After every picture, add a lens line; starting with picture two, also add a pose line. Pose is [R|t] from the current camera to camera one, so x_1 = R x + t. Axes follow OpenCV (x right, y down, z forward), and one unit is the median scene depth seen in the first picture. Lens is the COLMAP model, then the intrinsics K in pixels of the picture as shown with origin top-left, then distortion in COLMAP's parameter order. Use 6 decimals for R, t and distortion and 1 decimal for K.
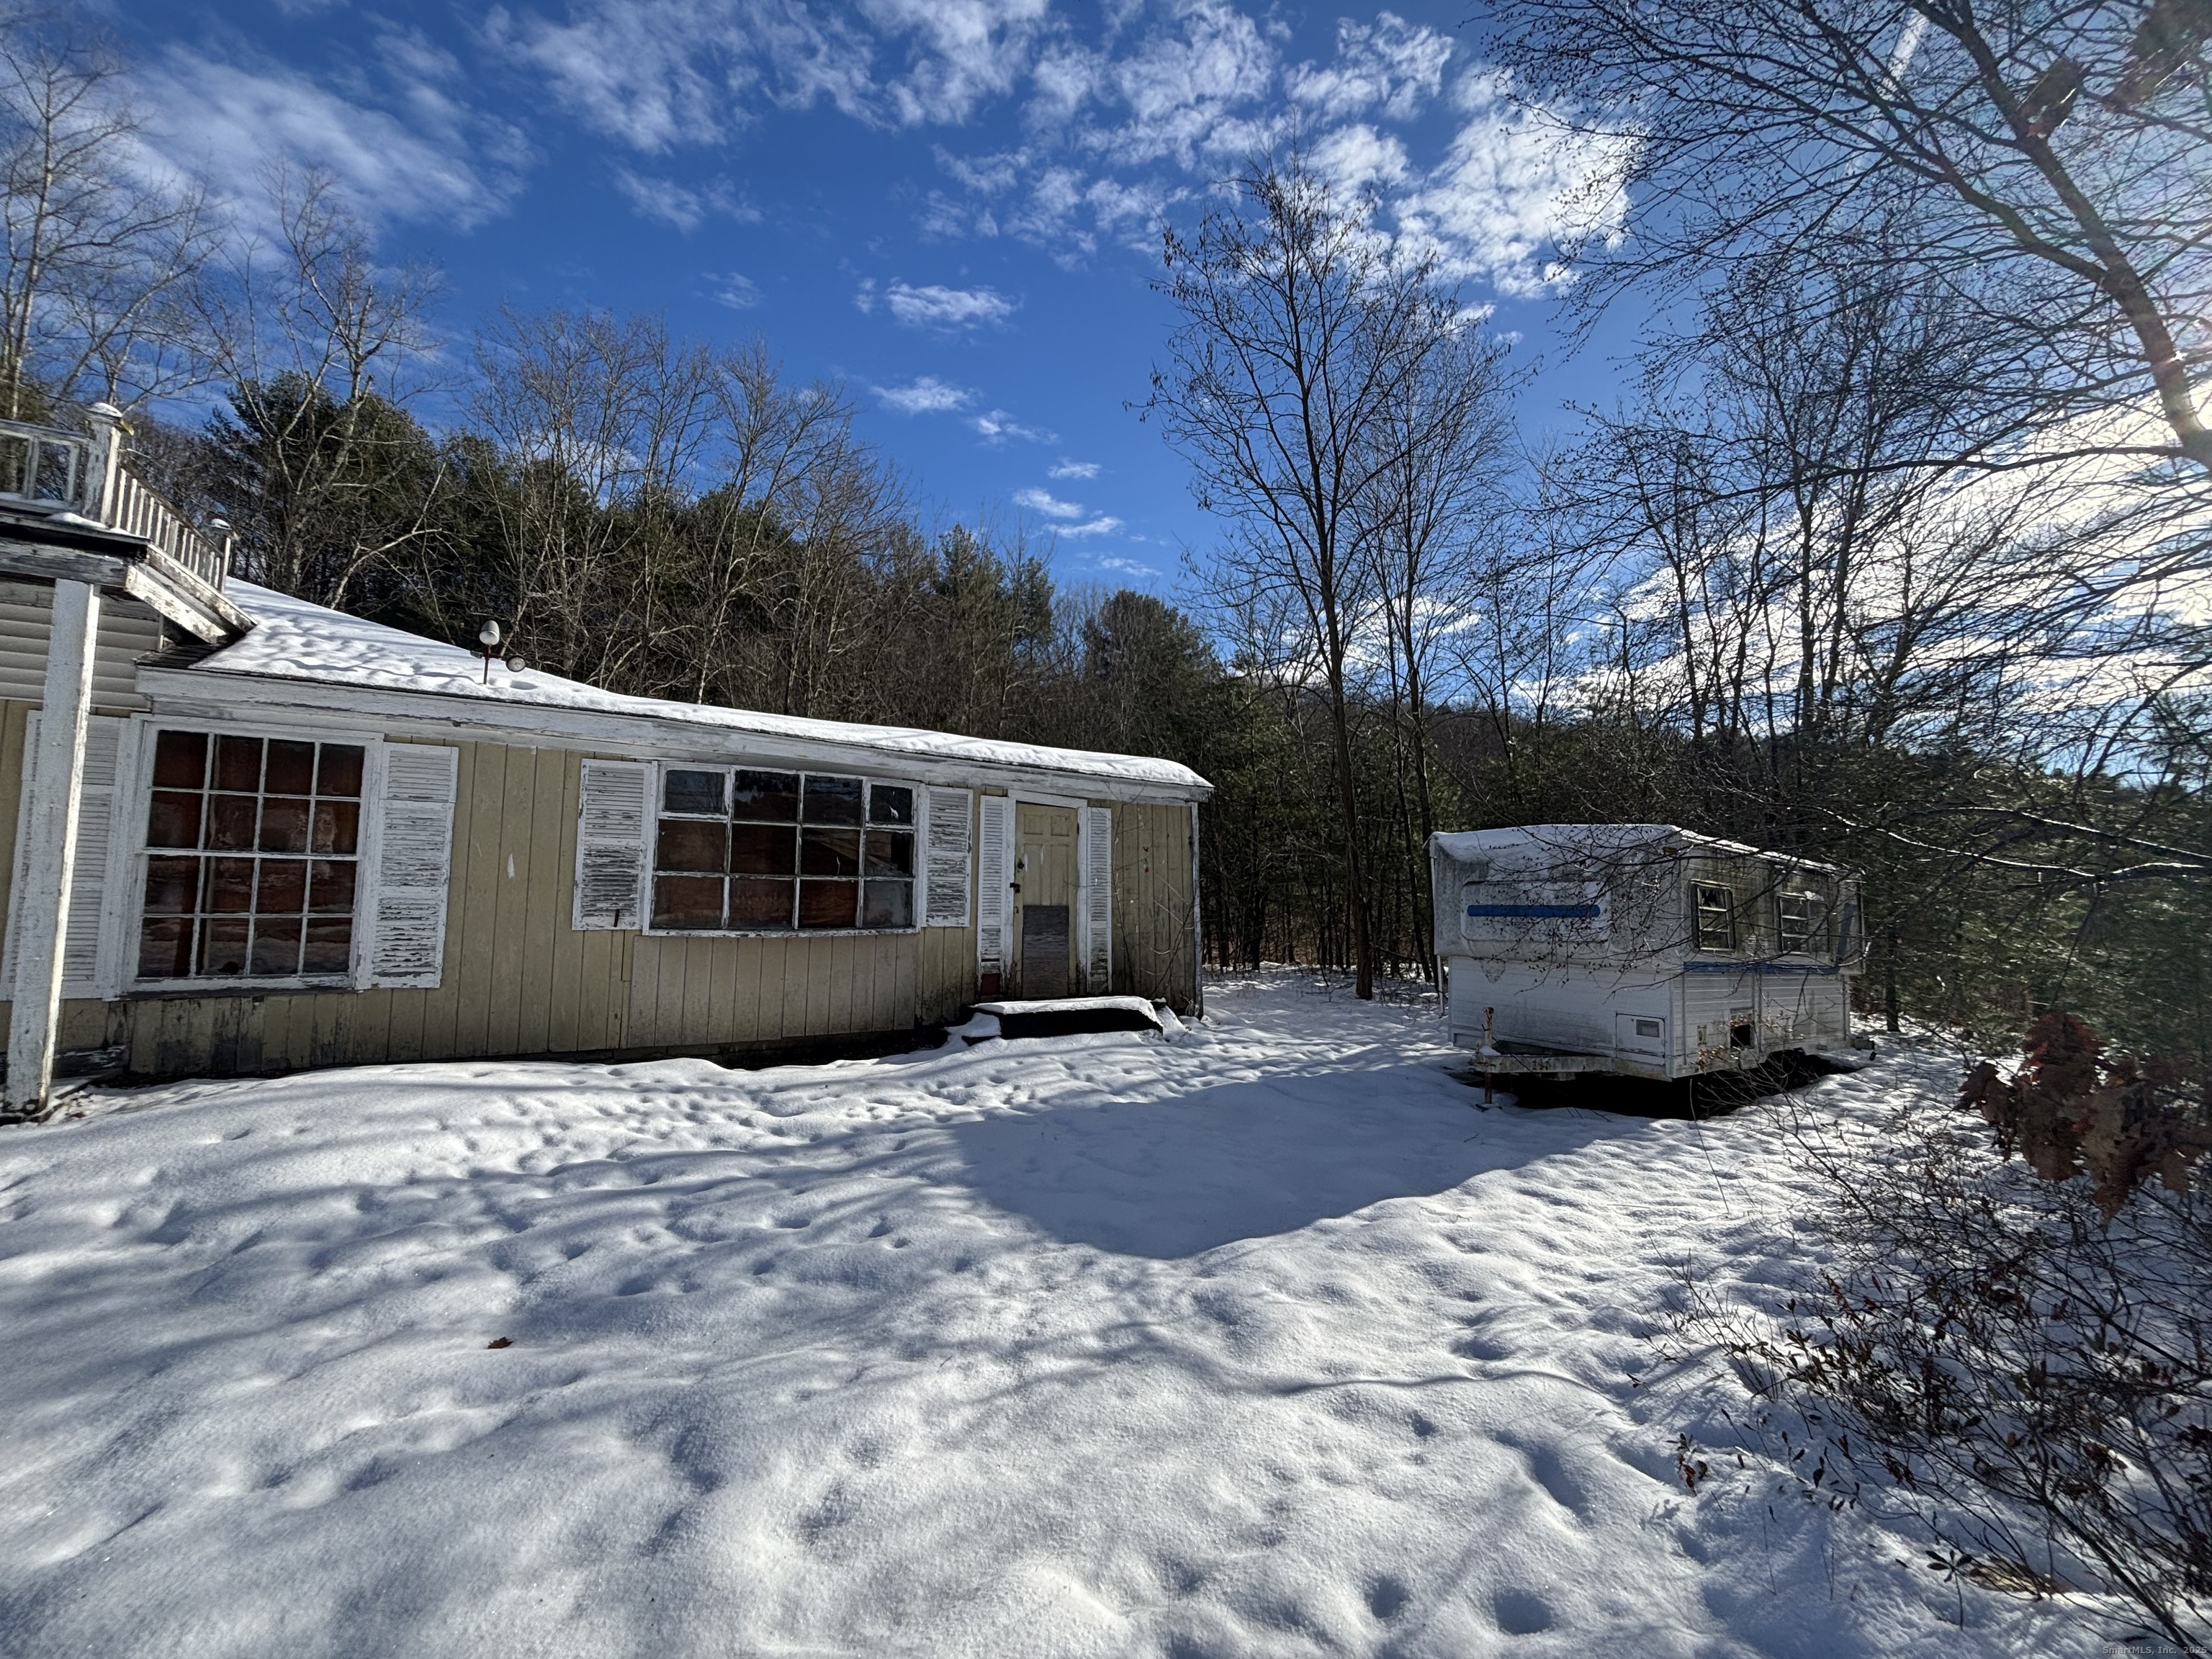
lens RADIAL K [[886.5, 0, 1101.5], [0, 886.5, 823.0], [0, 0, 1]] dist [-0.002329, 0.001876]
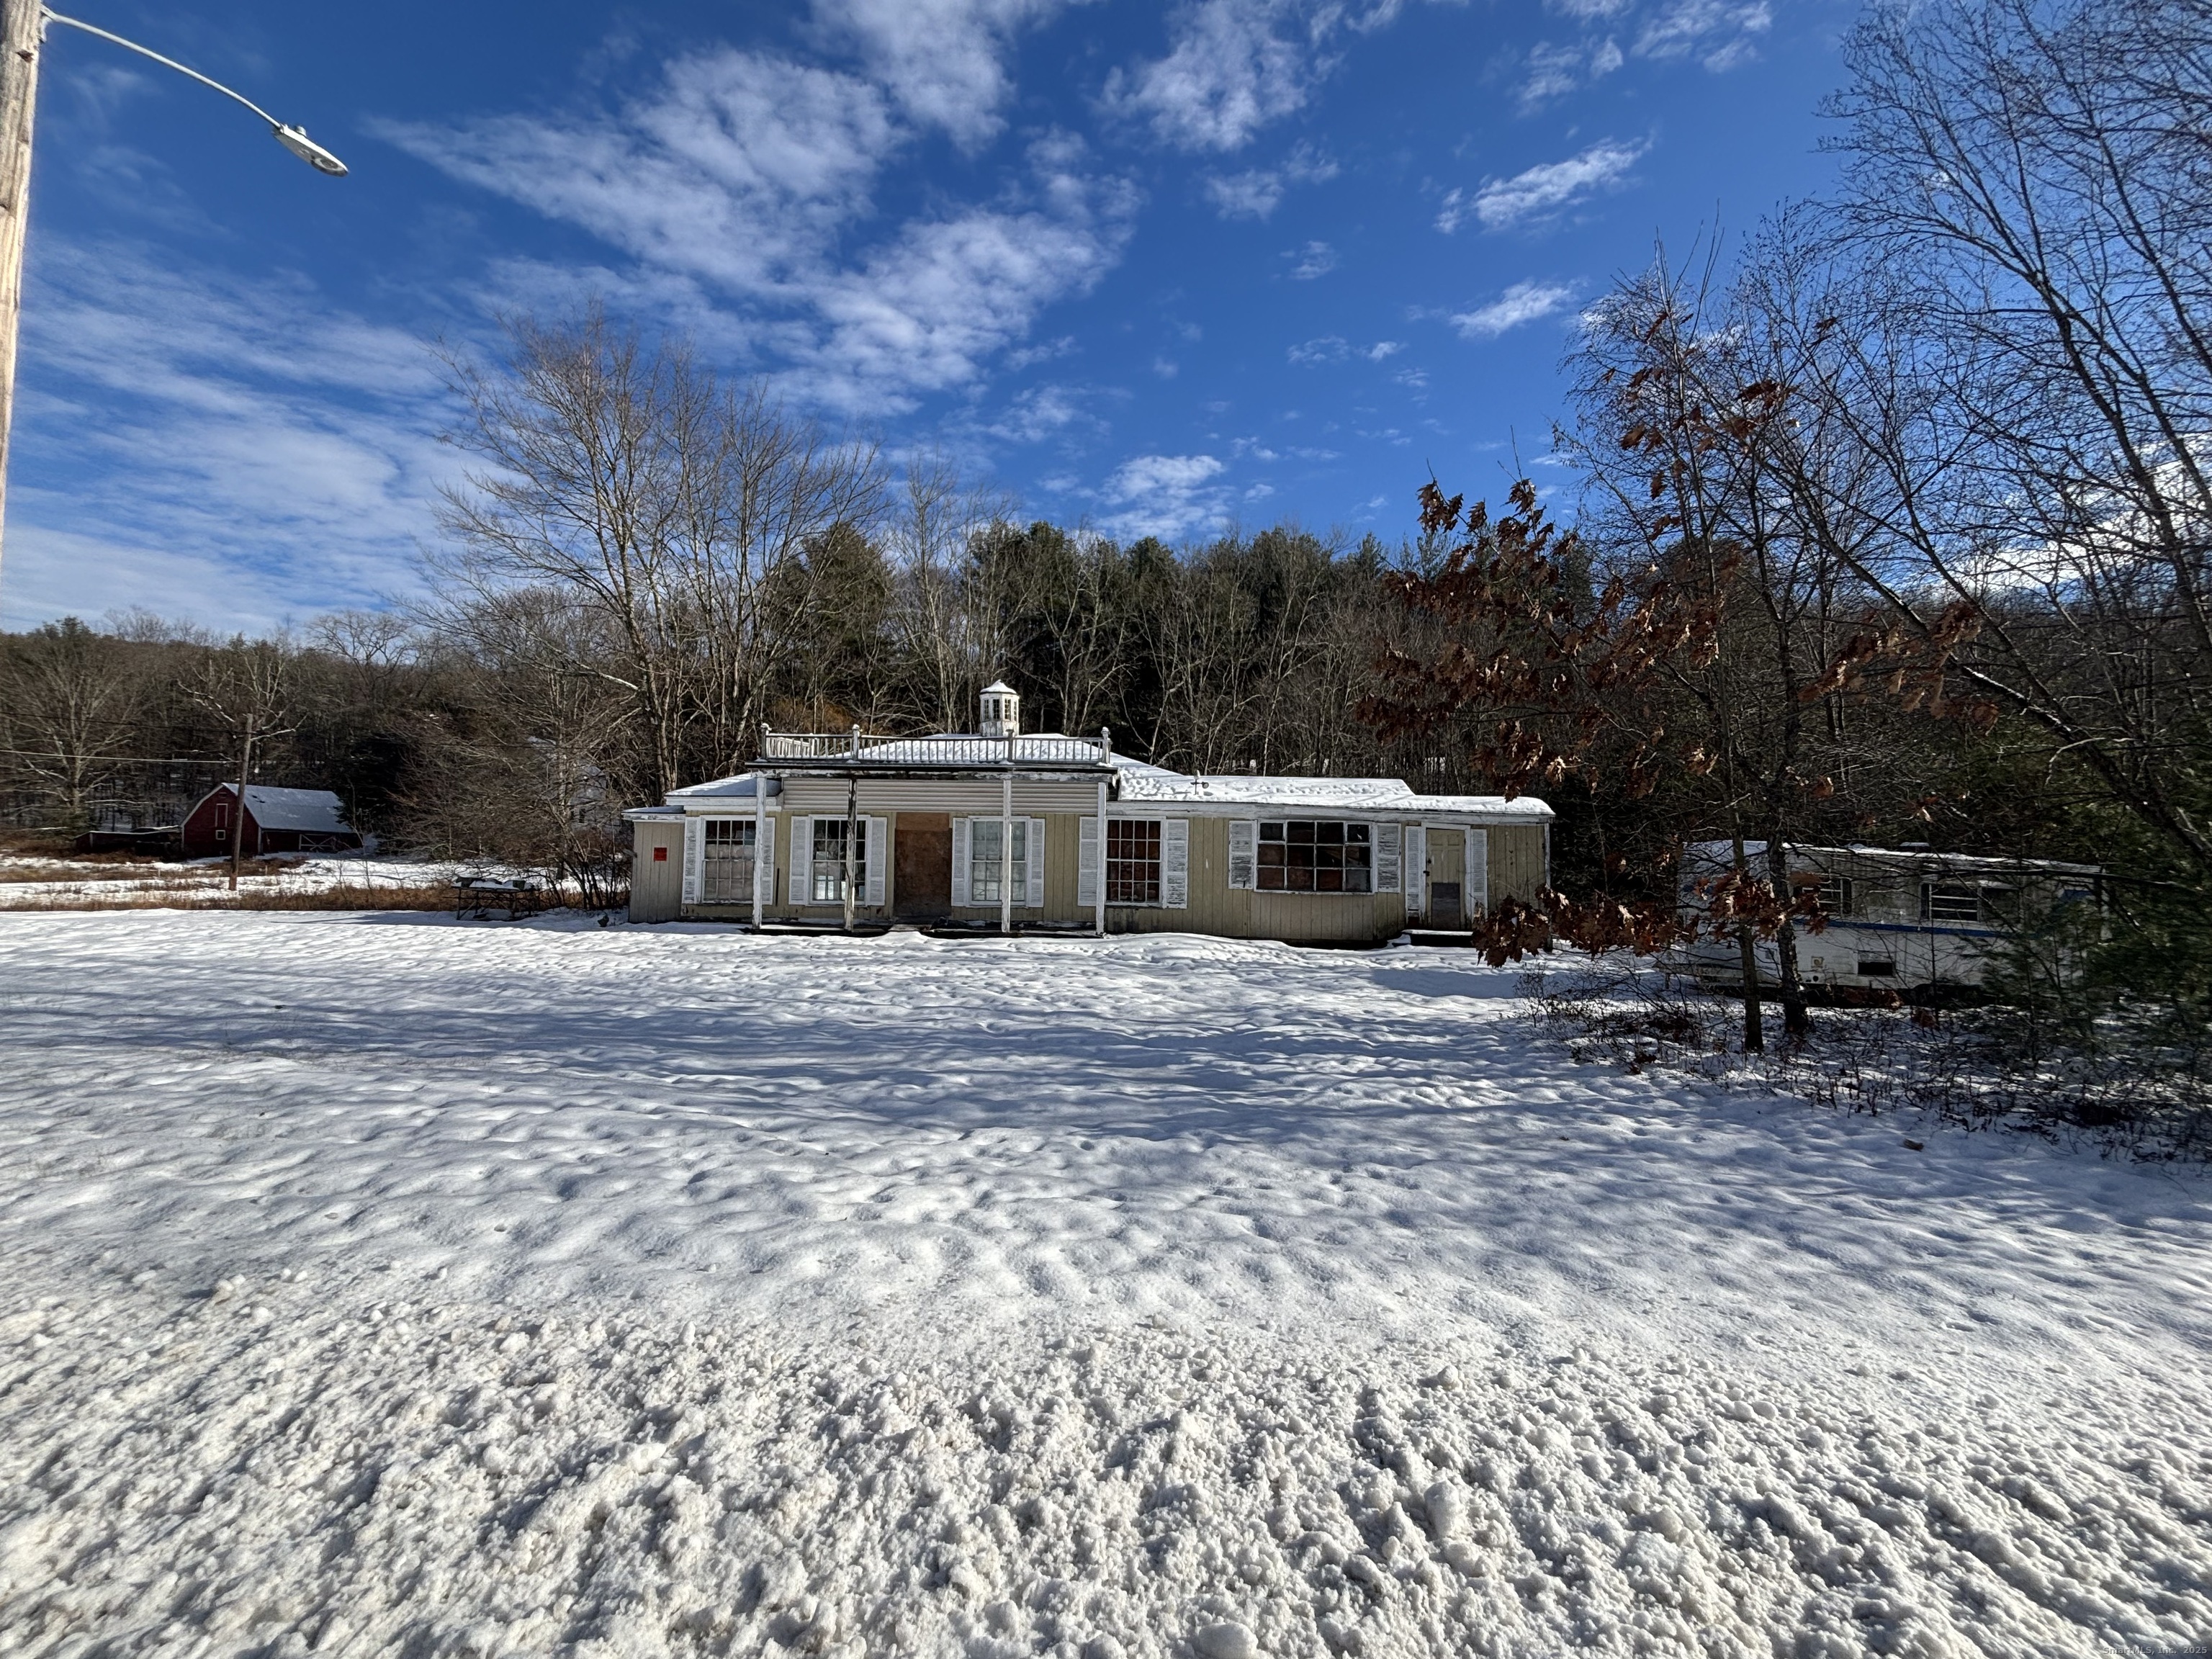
lens RADIAL K [[886.5, 0, 1105.0], [0, 886.5, 826.0], [0, 0, 1]] dist [-0.002329, 0.001876]
pose [[0.827233, -0.019071, -0.561536, 0.527930], [0.037477, 0.999071, 0.021278, -0.124621], [0.560608, -0.038646, 0.827179, -1.269117]]
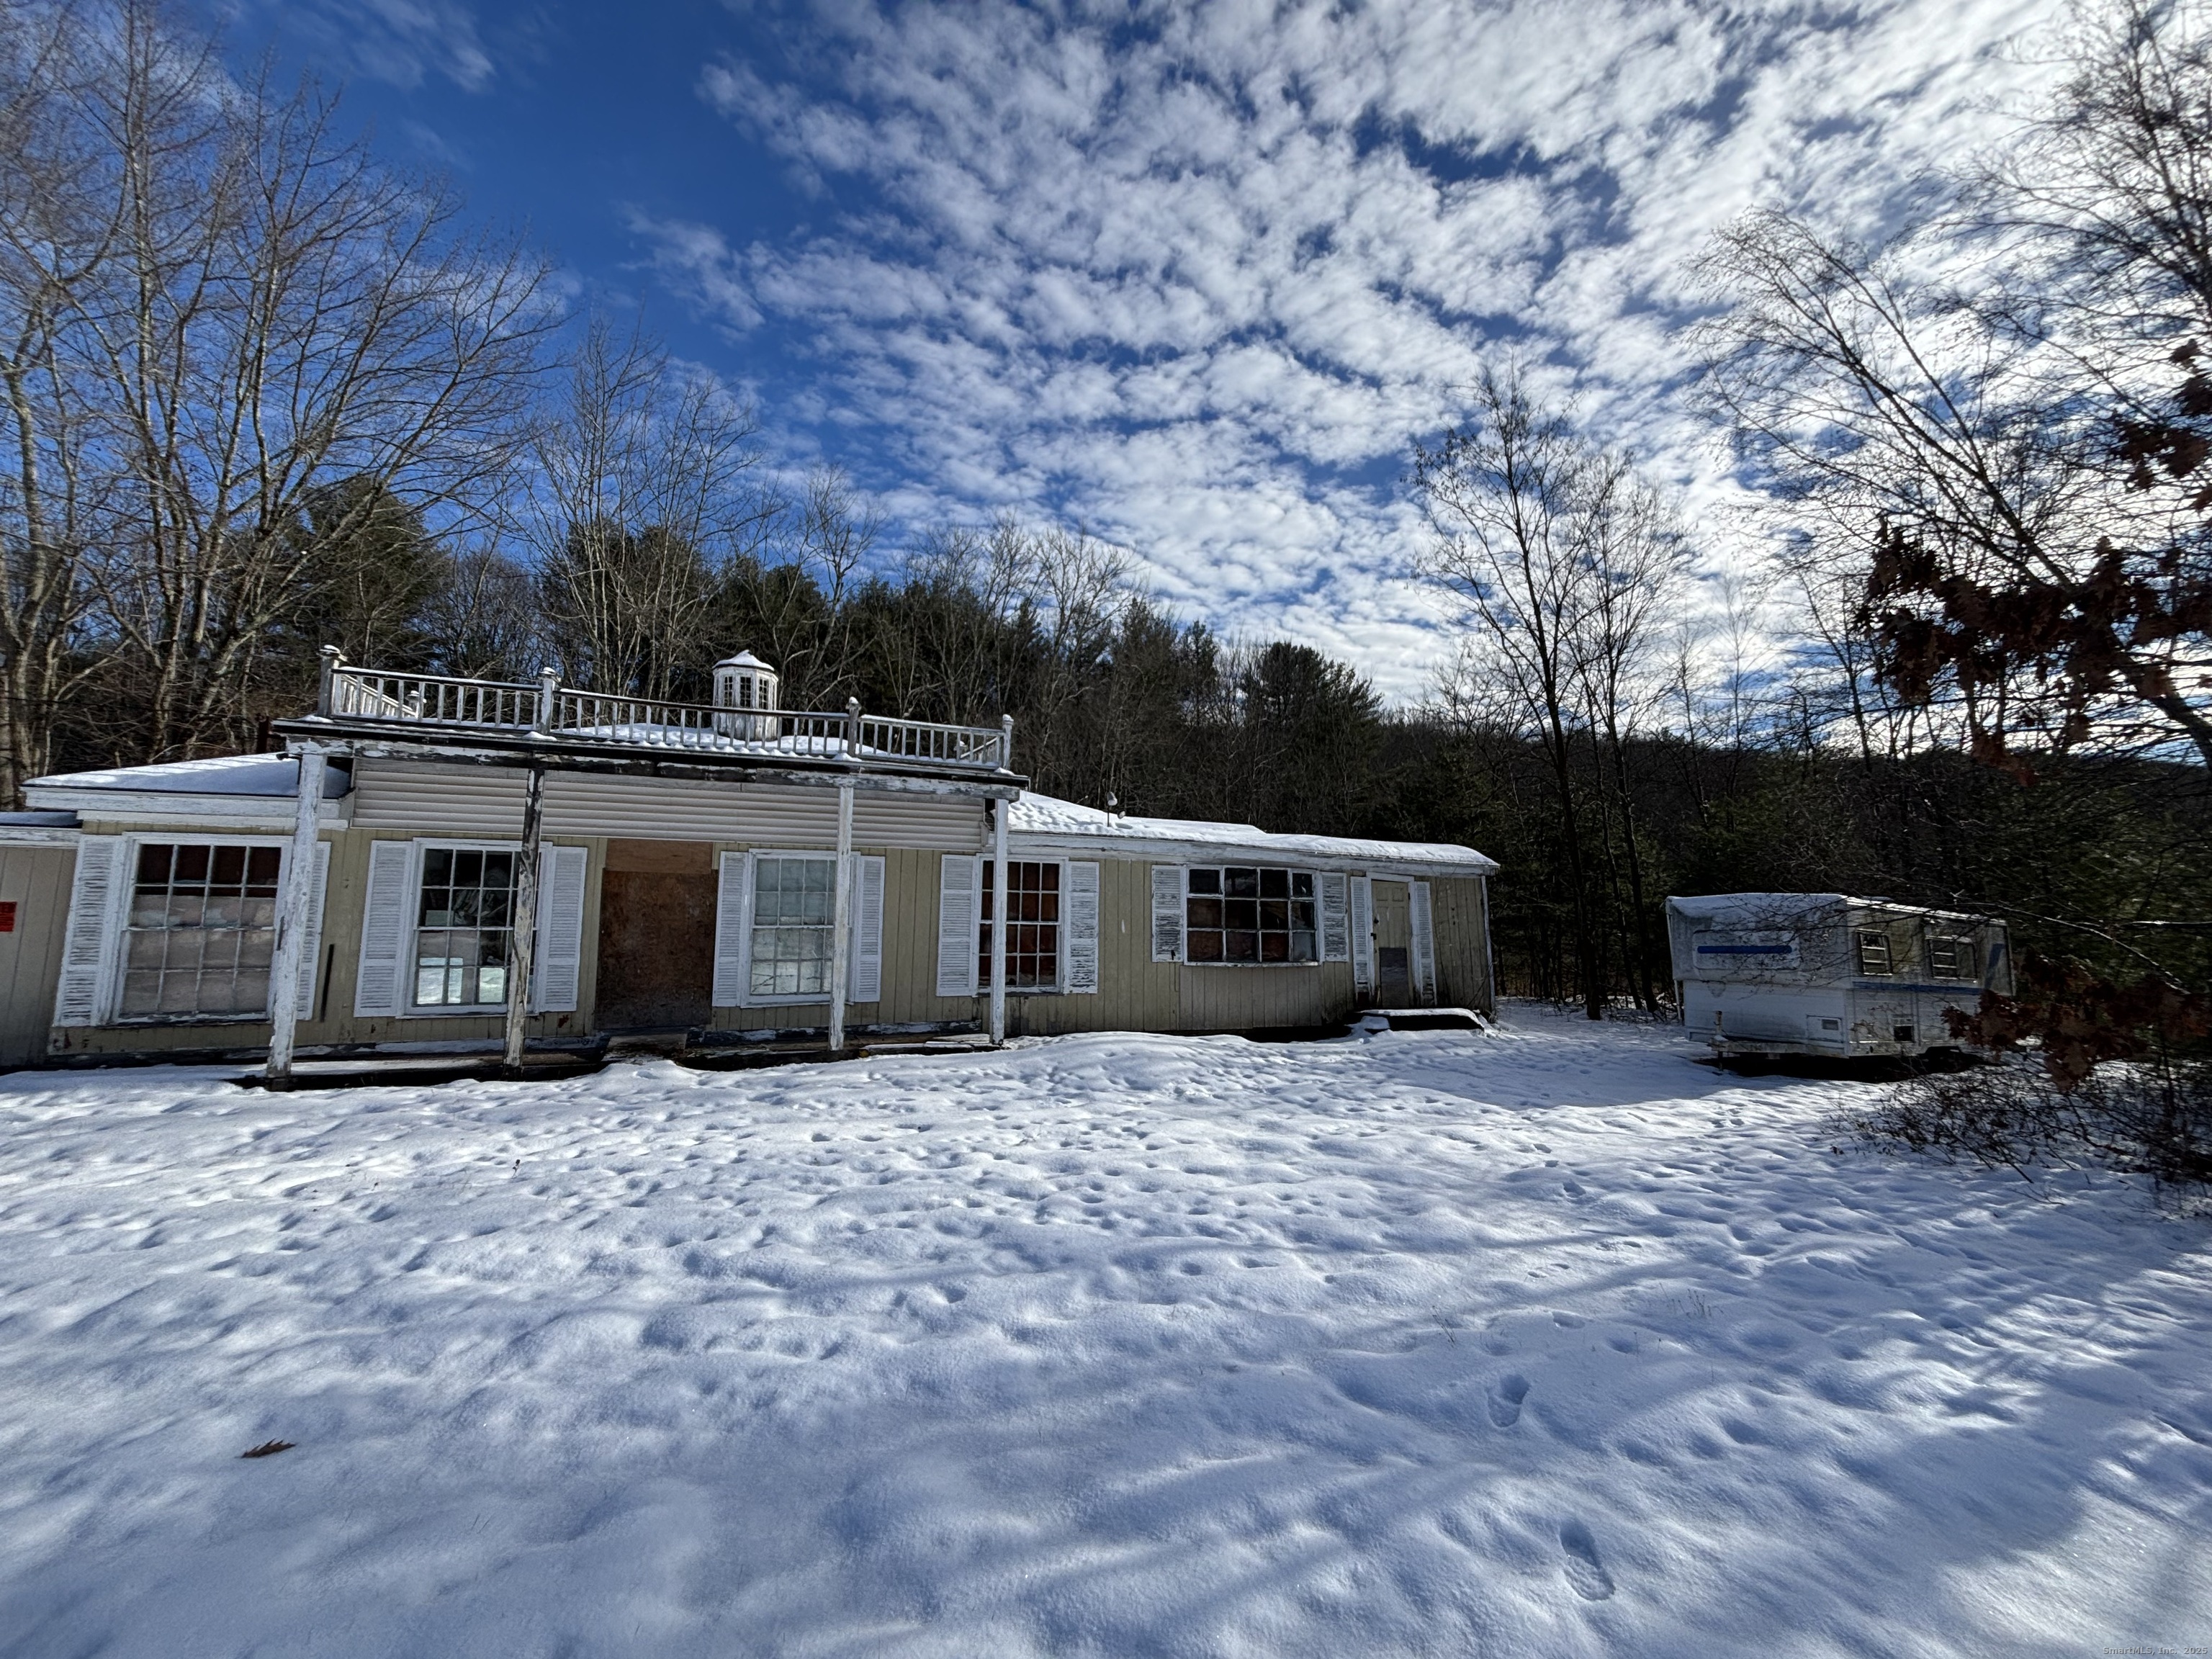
lens RADIAL K [[886.5, 0, 1097.6], [0, 886.5, 826.2], [0, 0, 1]] dist [-0.002329, 0.001876]
pose [[0.988242, -0.025395, -0.150777, -0.426459], [0.019138, 0.998900, -0.042806, -0.076939], [0.151699, 0.039417, 0.987641, -0.771651]]
